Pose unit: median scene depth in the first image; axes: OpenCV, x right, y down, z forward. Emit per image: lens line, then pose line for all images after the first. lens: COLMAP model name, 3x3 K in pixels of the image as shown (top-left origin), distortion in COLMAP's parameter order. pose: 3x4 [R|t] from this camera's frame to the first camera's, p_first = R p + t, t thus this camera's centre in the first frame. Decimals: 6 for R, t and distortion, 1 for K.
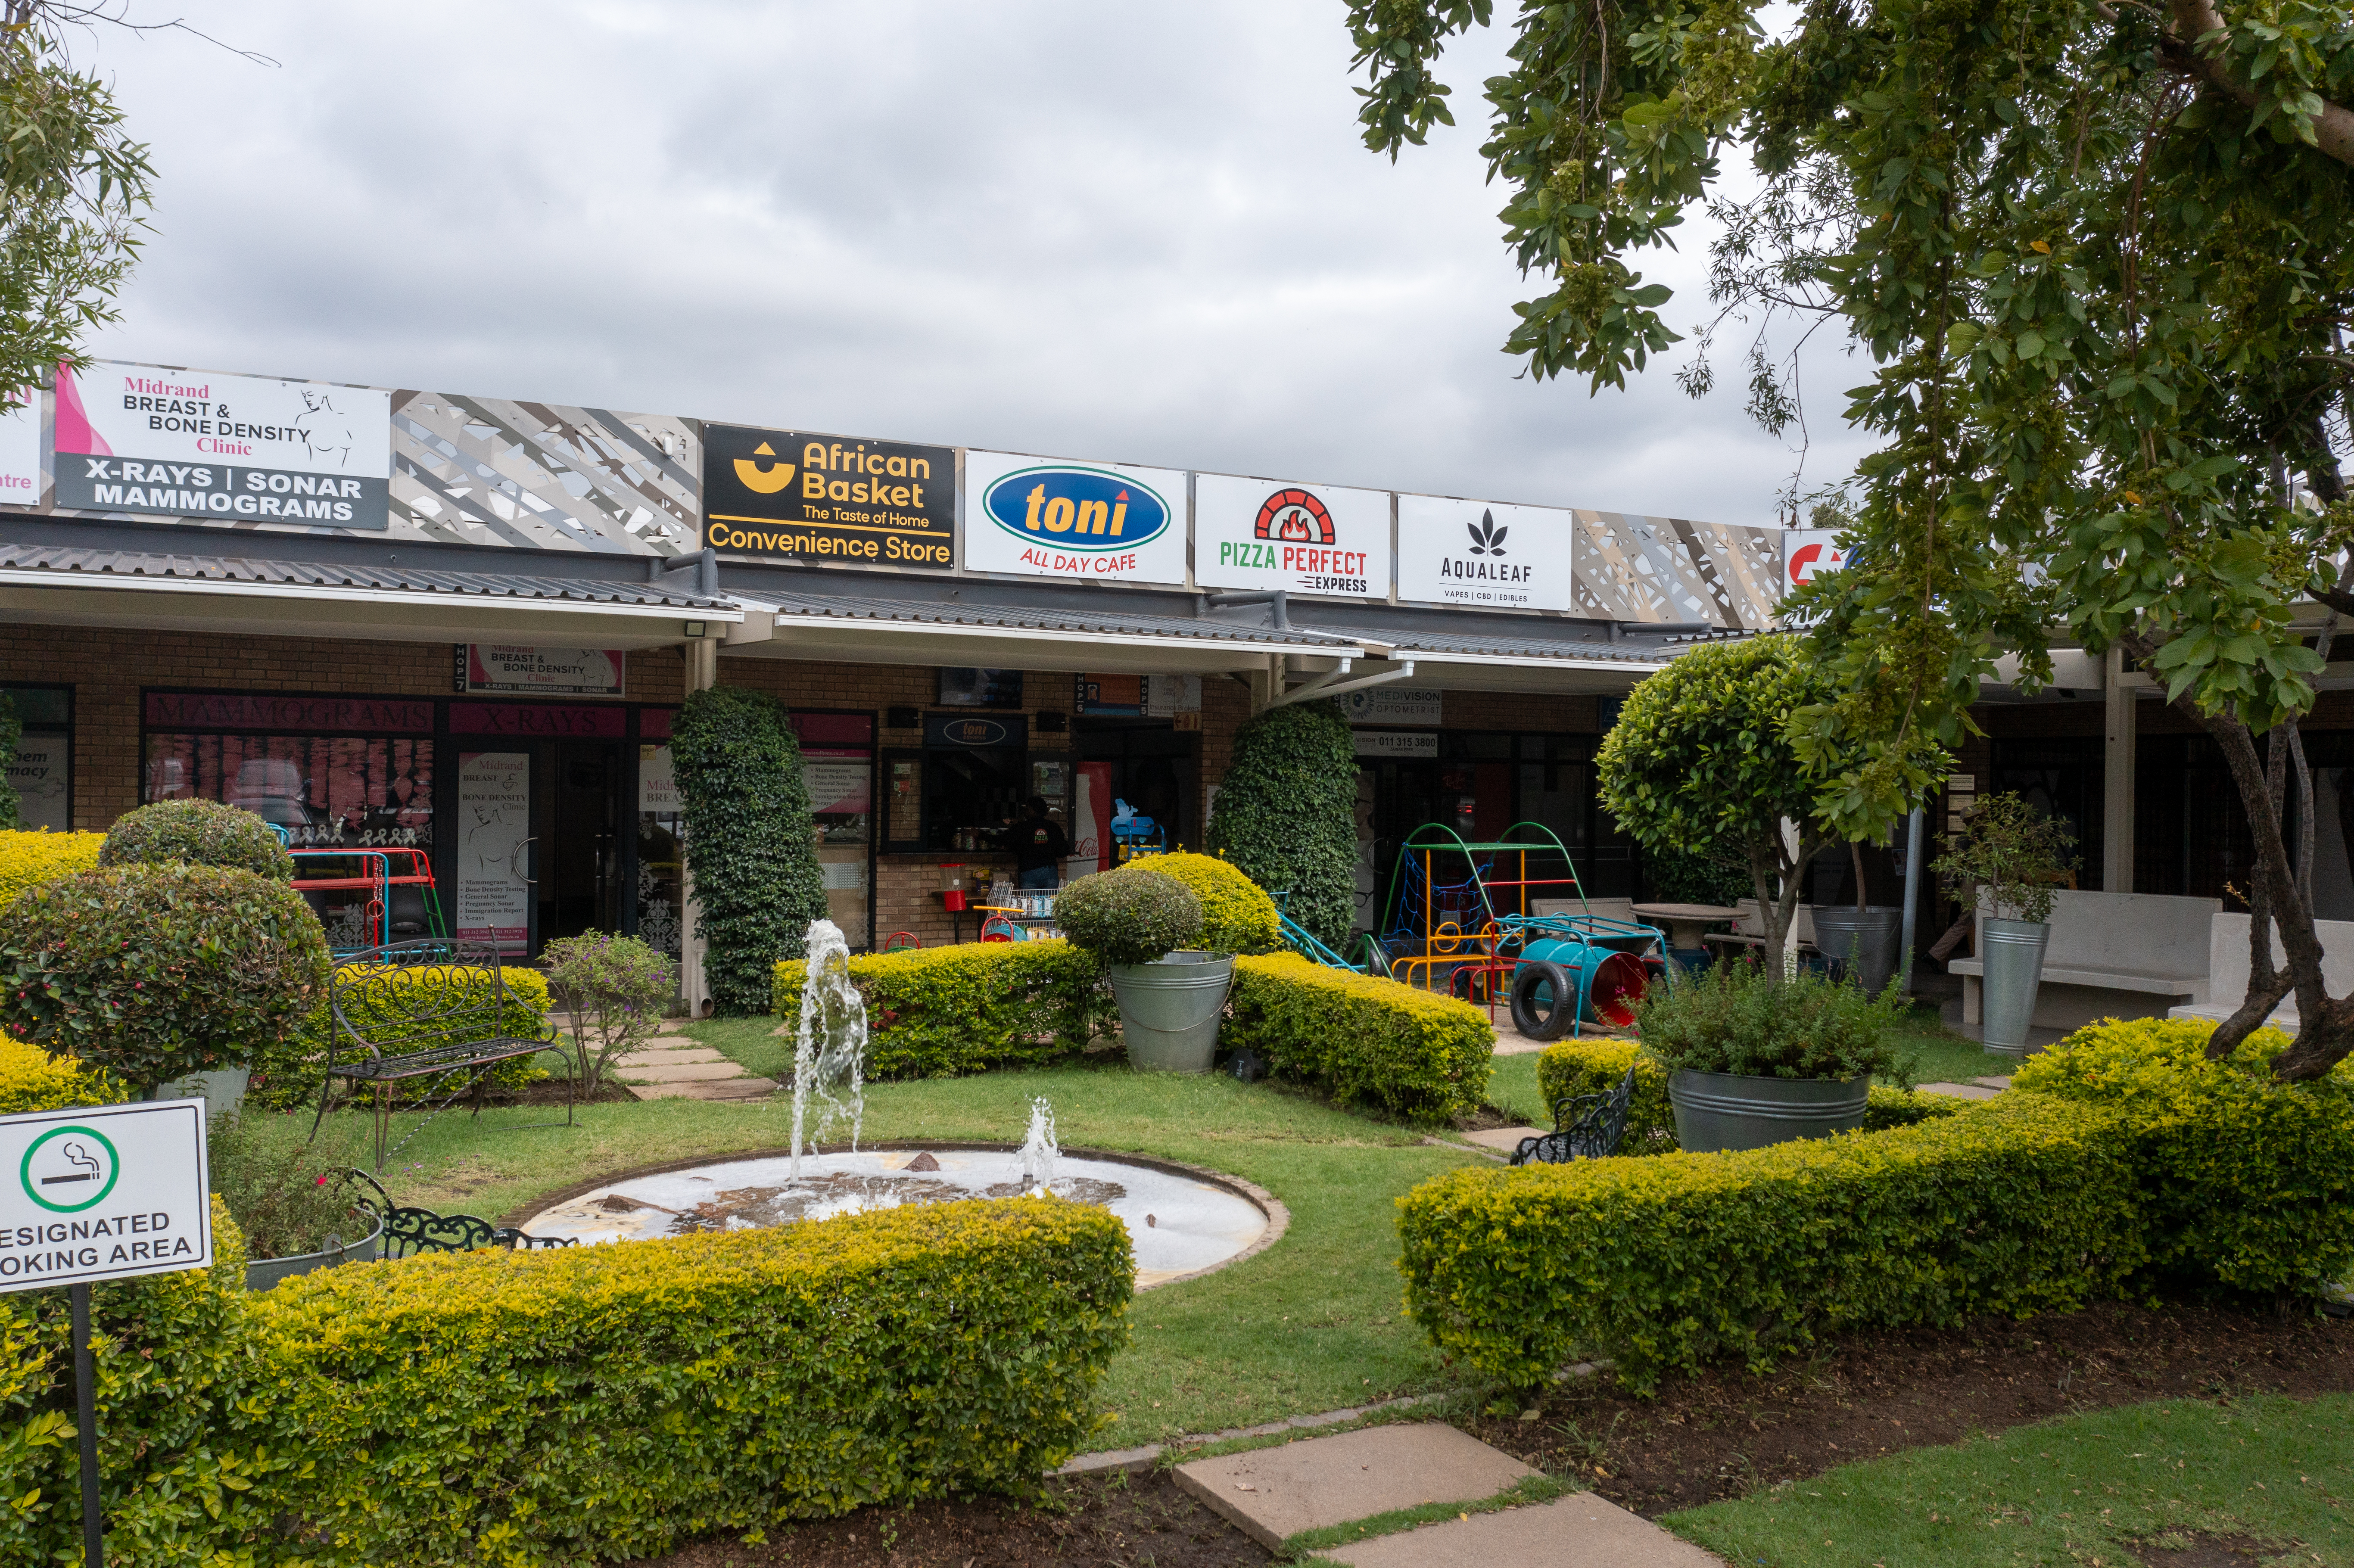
lens RADIAL K [[1839.2, 0, 1176.4], [0, 1839.2, 780.9], [0, 0, 1]] dist [-0.016947, -0.001500]
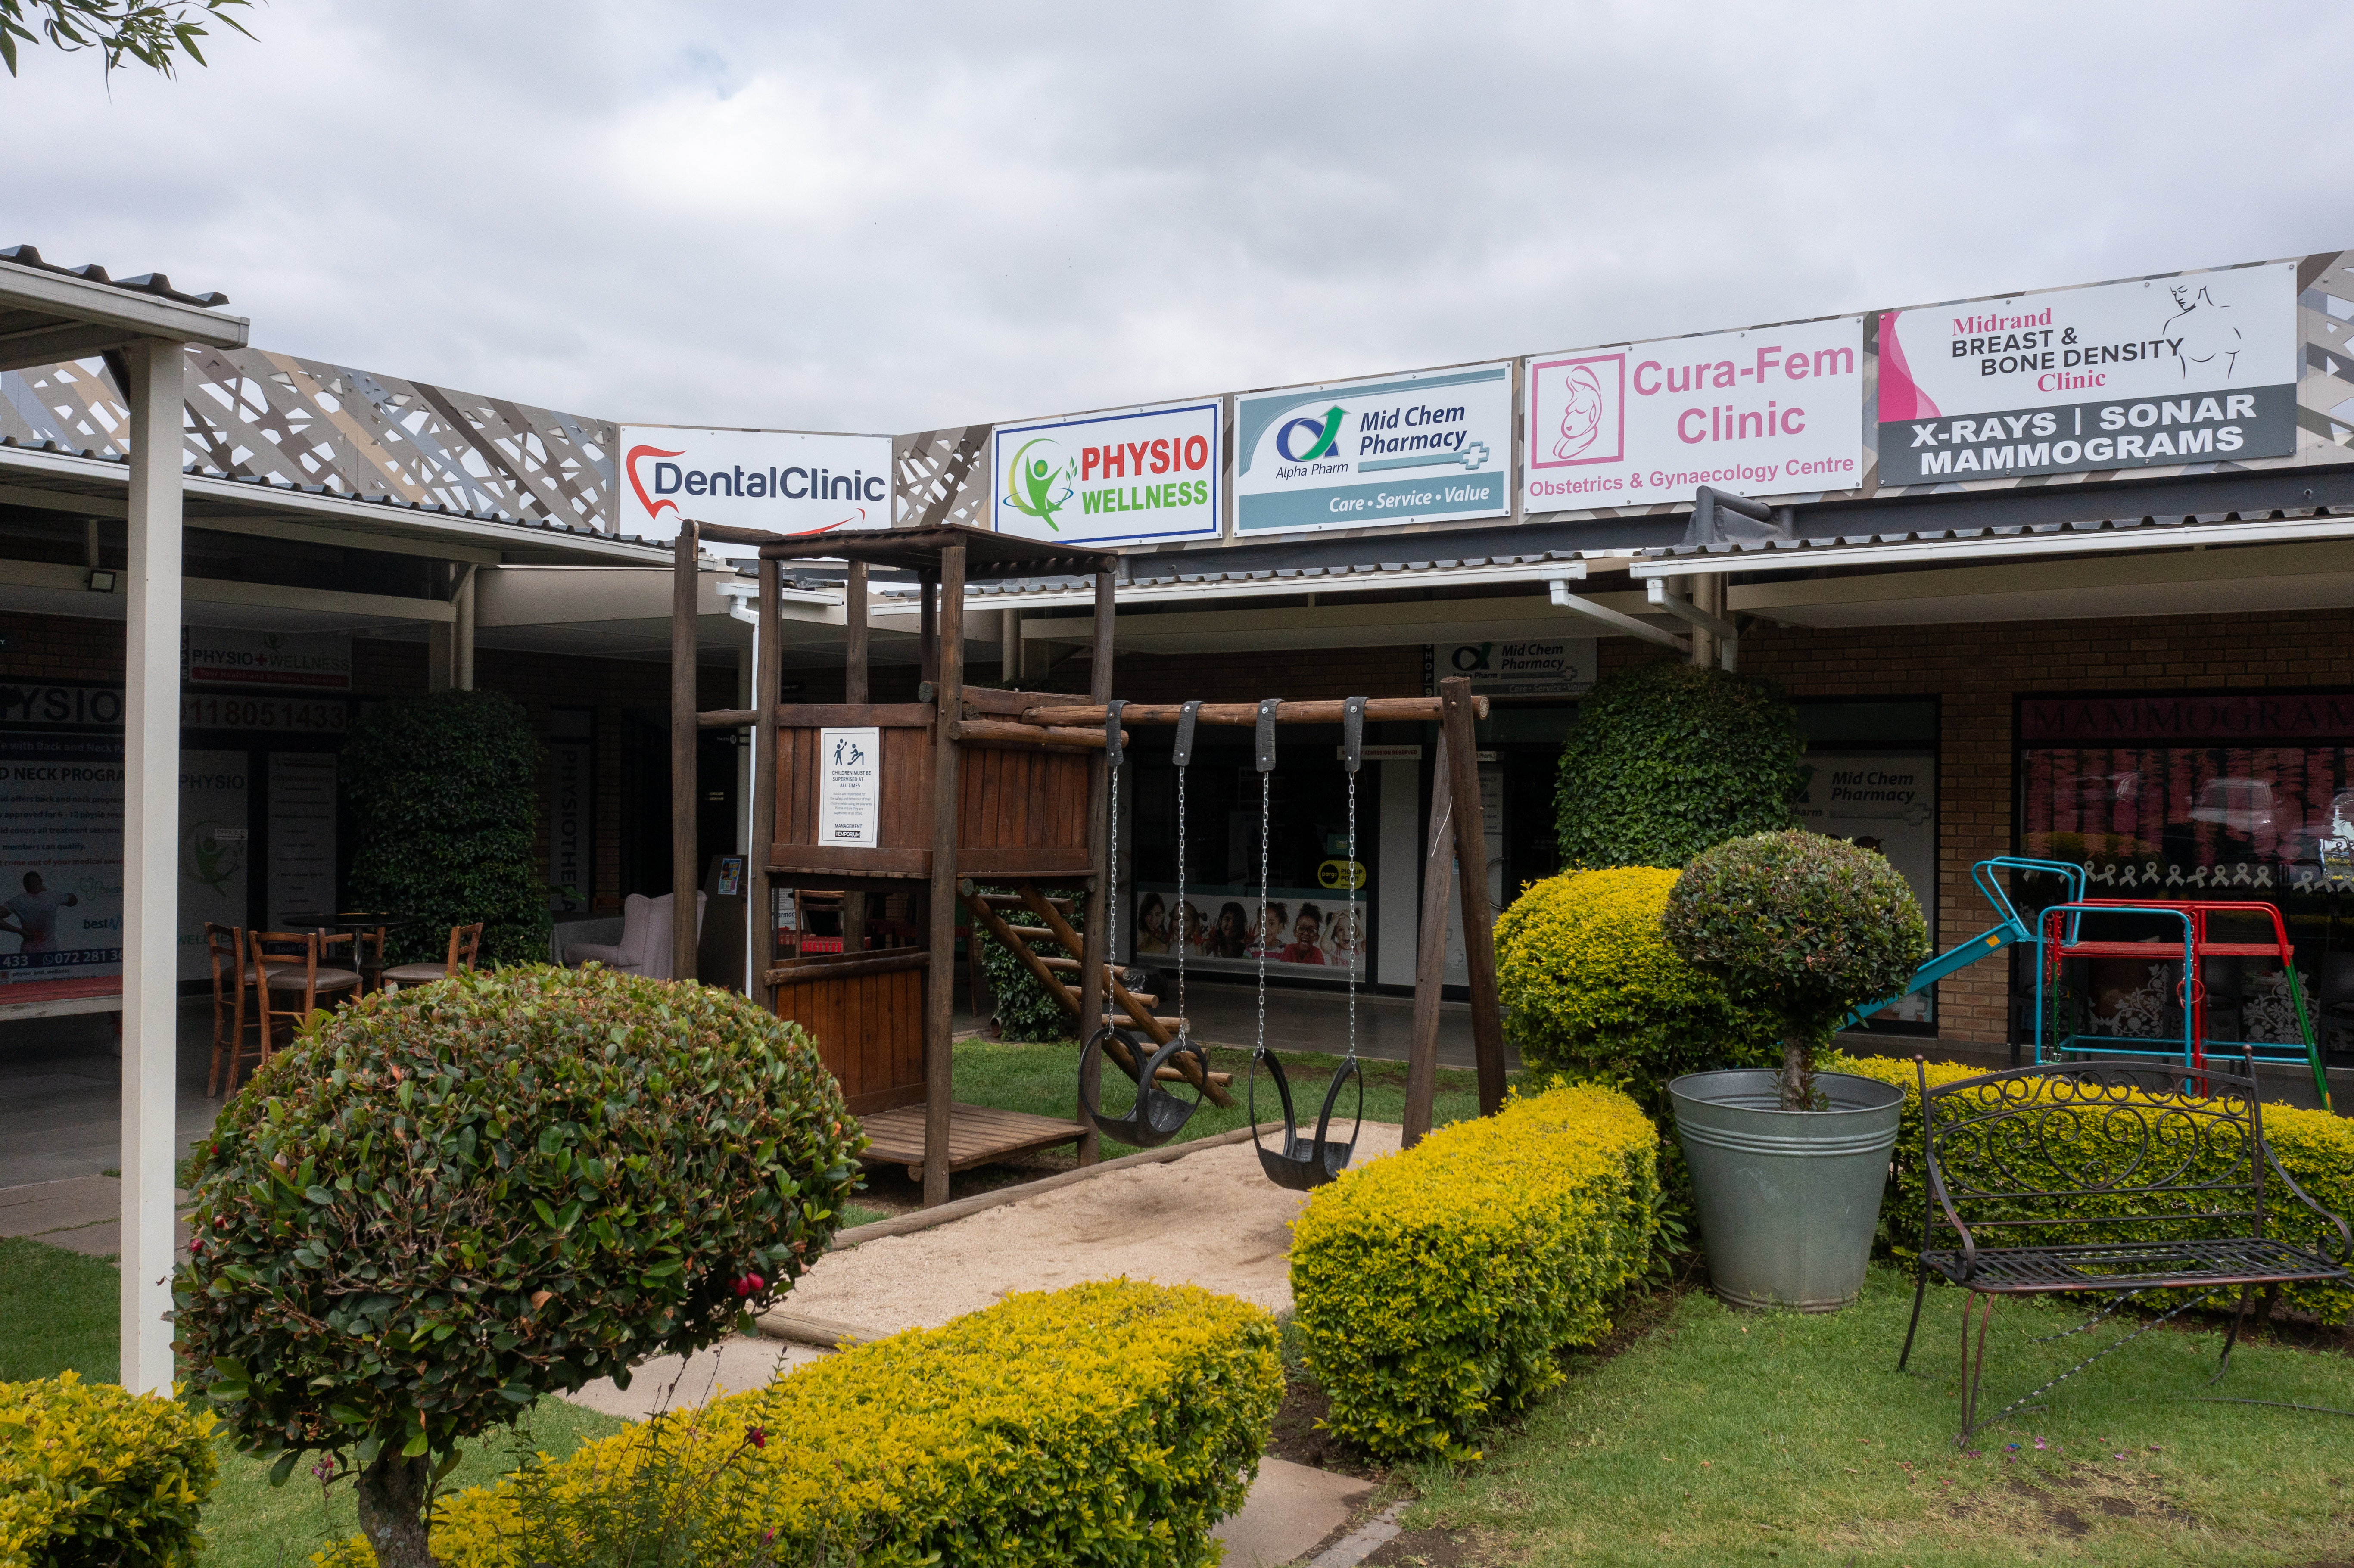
lens RADIAL K [[1839.2, 0, 1186.3], [0, 1839.2, 799.6], [0, 0, 1]] dist [-0.016947, -0.001500]
pose [[0.481710, -0.005719, -0.876312, -0.014593], [0.002753, 0.999984, -0.005013, 0.000454], [0.876327, 0.000003, 0.481718, 0.282850]]
